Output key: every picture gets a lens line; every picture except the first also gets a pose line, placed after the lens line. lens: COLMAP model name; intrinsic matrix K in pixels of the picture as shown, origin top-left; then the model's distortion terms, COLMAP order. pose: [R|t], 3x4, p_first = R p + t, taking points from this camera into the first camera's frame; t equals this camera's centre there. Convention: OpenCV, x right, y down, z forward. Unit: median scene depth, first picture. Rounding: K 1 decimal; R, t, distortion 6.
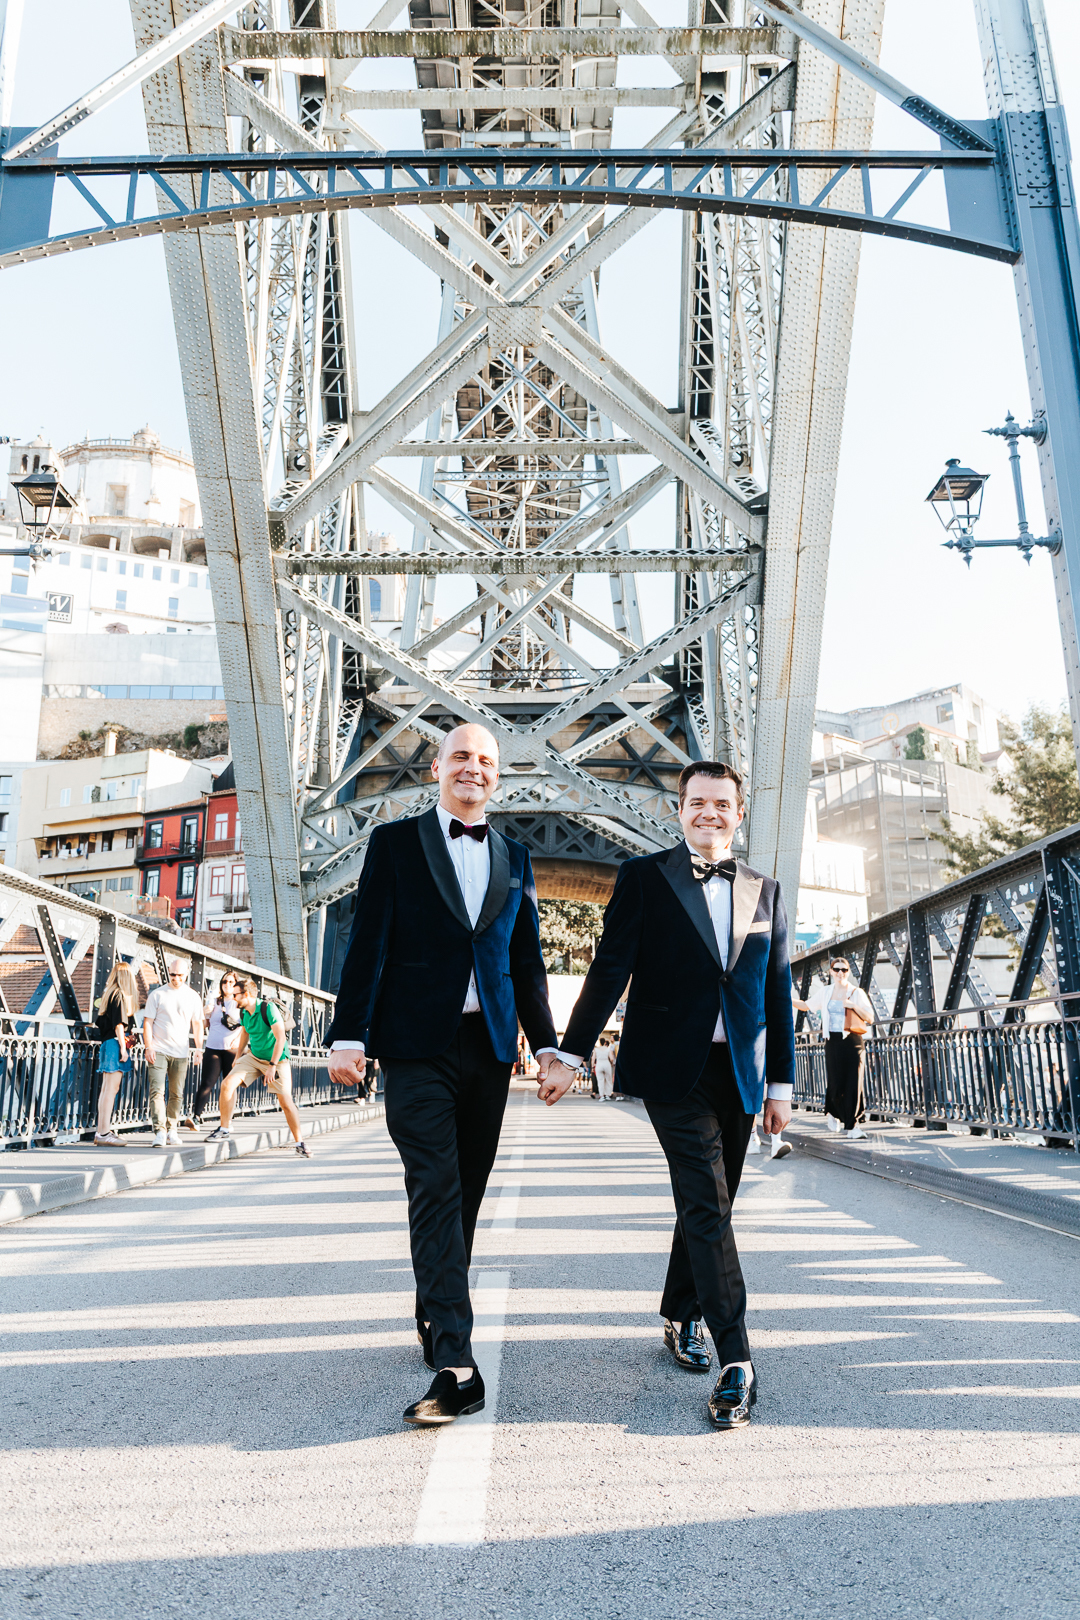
lens RADIAL K [[1069.2, 0, 543.4], [0, 1069.2, 806.9], [0, 0, 1]] dist [-0.024764, -0.007970]
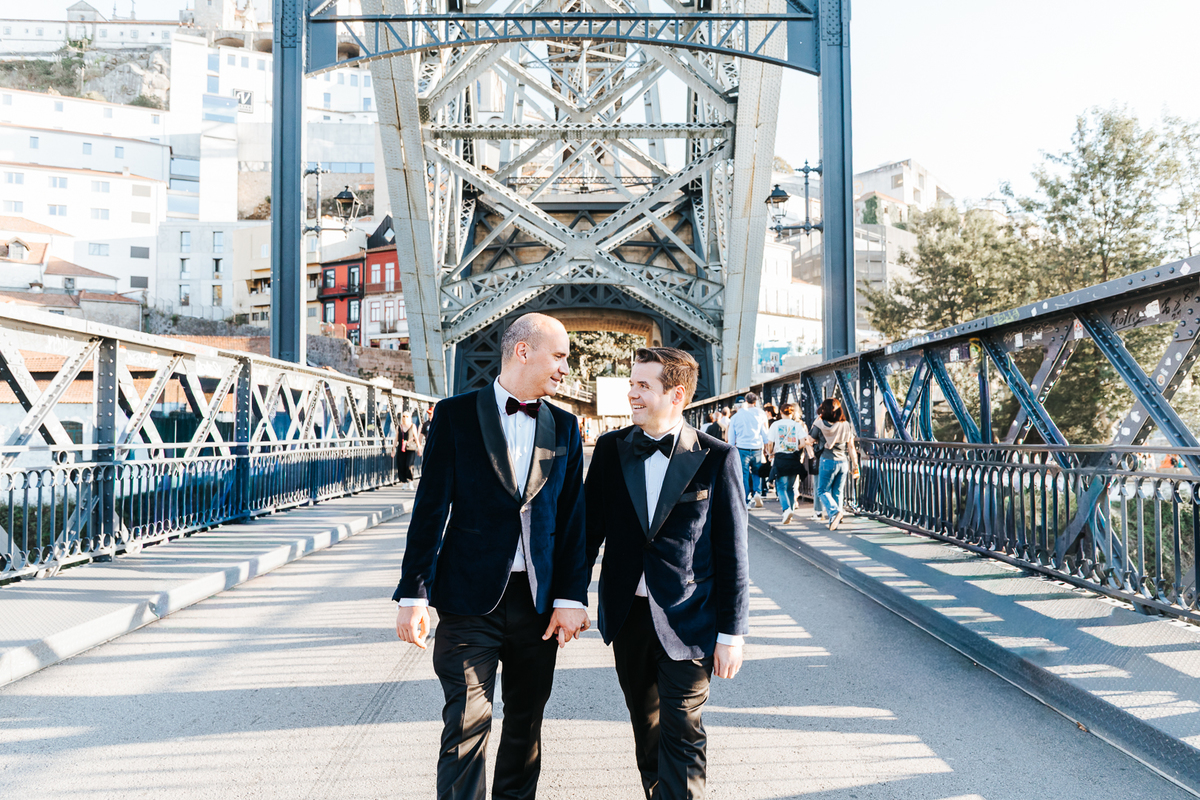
lens RADIAL K [[812.6, 0, 601.8], [0, 812.6, 378.7], [0, 0, 1]] dist [-0.060941, -0.002204]
pose [[0.999980, 0.006095, -0.001588, 0.012540], [-0.005719, 0.984313, 0.176340, -0.065826], [0.002638, -0.176327, 0.984328, -0.184823]]
